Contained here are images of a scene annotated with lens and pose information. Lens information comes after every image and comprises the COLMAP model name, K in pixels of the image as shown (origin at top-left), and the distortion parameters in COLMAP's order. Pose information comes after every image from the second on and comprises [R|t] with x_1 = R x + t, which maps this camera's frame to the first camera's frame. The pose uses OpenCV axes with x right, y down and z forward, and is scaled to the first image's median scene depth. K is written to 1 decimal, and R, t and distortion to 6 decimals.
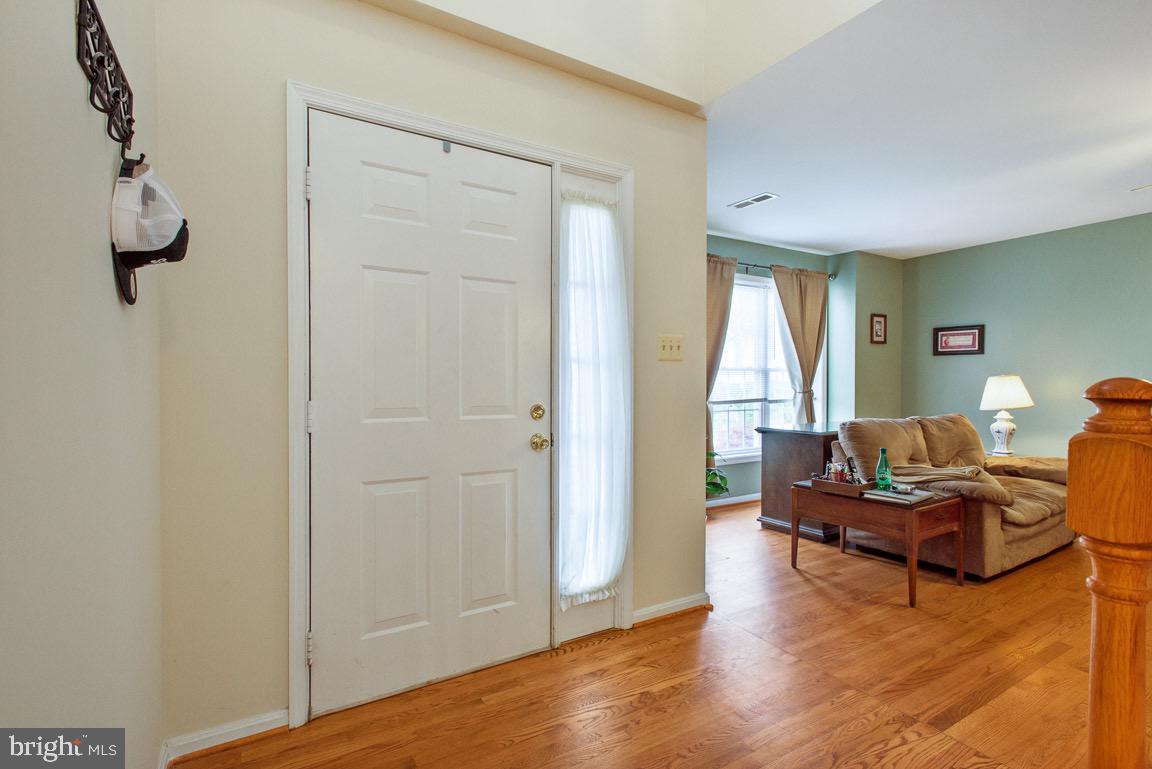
lens RADIAL K [[560.9, 0, 576.0], [0, 560.9, 384.5], [0, 0, 1]] dist [0.001284, 0.000188]
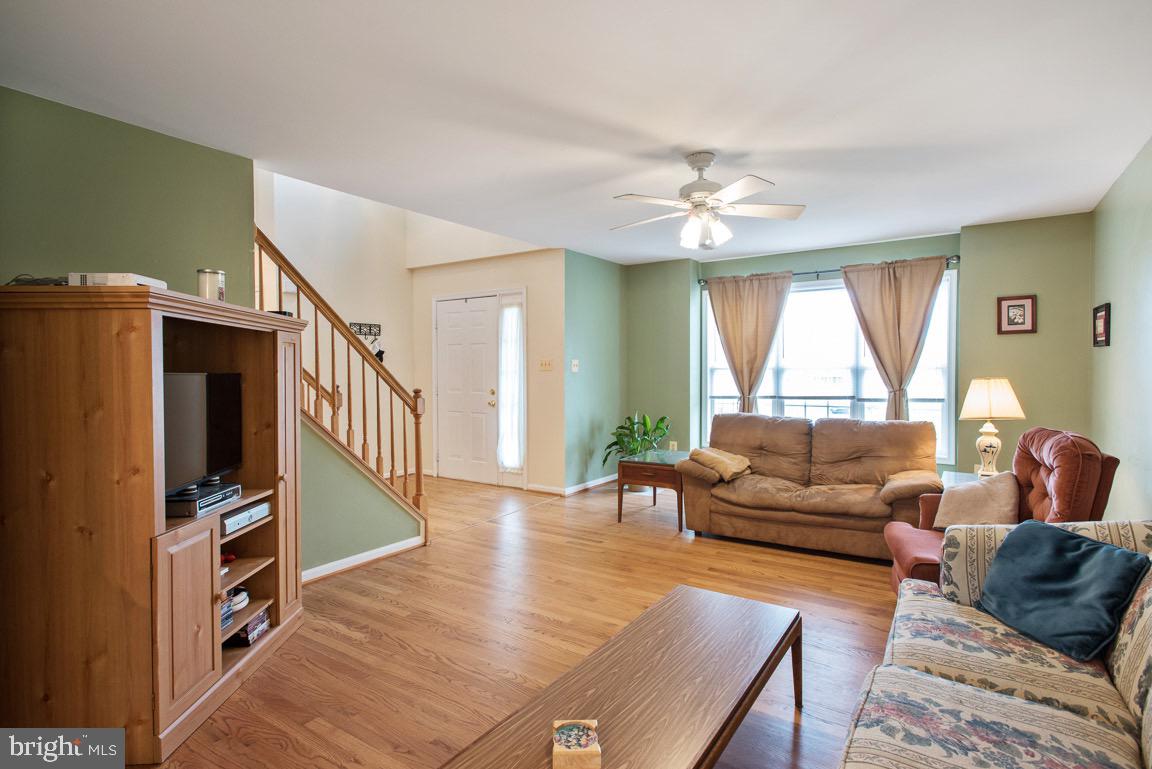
lens RADIAL K [[582.0, 0, 574.6], [0, 582.0, 379.4], [0, 0, 1]] dist [-0.001257, 0.000128]
pose [[0.405678, 0.015538, -0.913884, 1.274338], [0.000941, 0.999848, 0.017417, -0.028781], [0.914016, -0.007926, 0.405601, 0.126649]]
